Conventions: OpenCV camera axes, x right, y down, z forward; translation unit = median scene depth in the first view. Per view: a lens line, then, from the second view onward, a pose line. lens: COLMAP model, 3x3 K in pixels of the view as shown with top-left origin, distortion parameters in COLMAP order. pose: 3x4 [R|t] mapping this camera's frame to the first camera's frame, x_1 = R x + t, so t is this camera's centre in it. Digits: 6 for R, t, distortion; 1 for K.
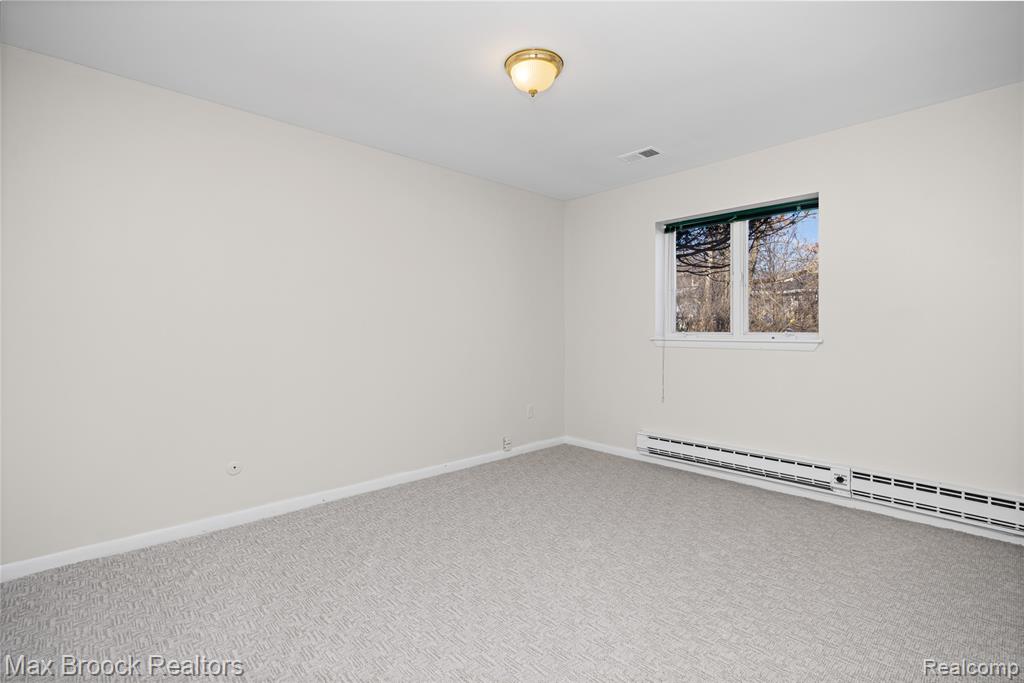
lens RADIAL K [[487.2, 0, 518.7], [0, 487.2, 334.9], [0, 0, 1]] dist [0.001105, -0.000086]
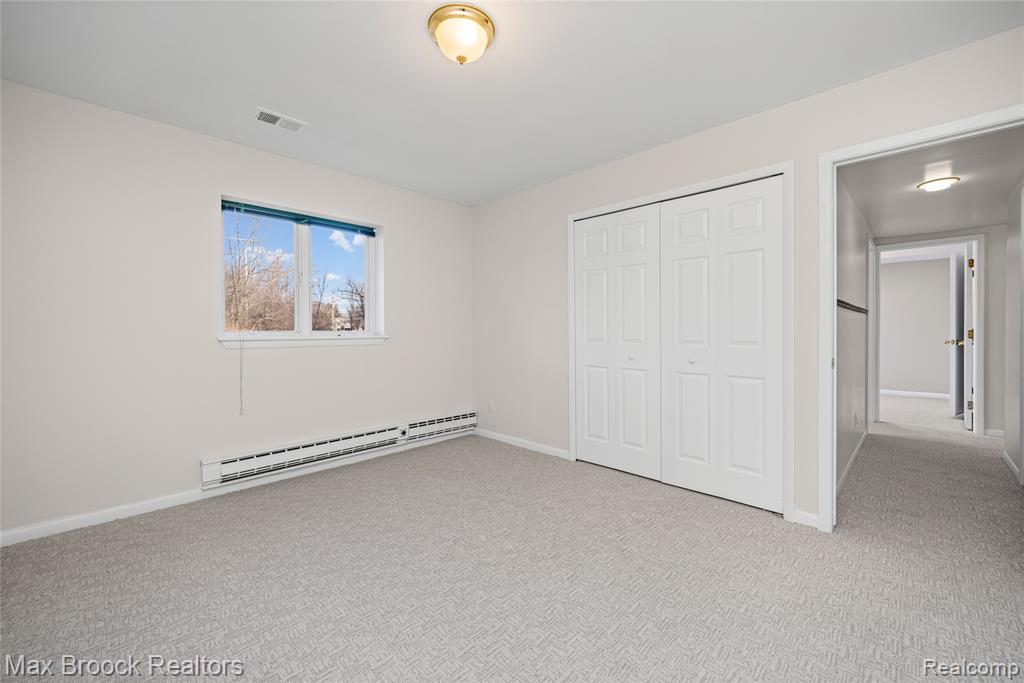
lens RADIAL K [[415.5, 0, 509.7], [0, 415.5, 339.5], [0, 0, 1]] dist [0.000367, 0.000127]
pose [[-0.049743, -0.022636, 0.998505, -0.559124], [0.012842, 0.999646, 0.023302, -0.002380], [-0.998679, 0.013982, -0.049435, 0.729759]]
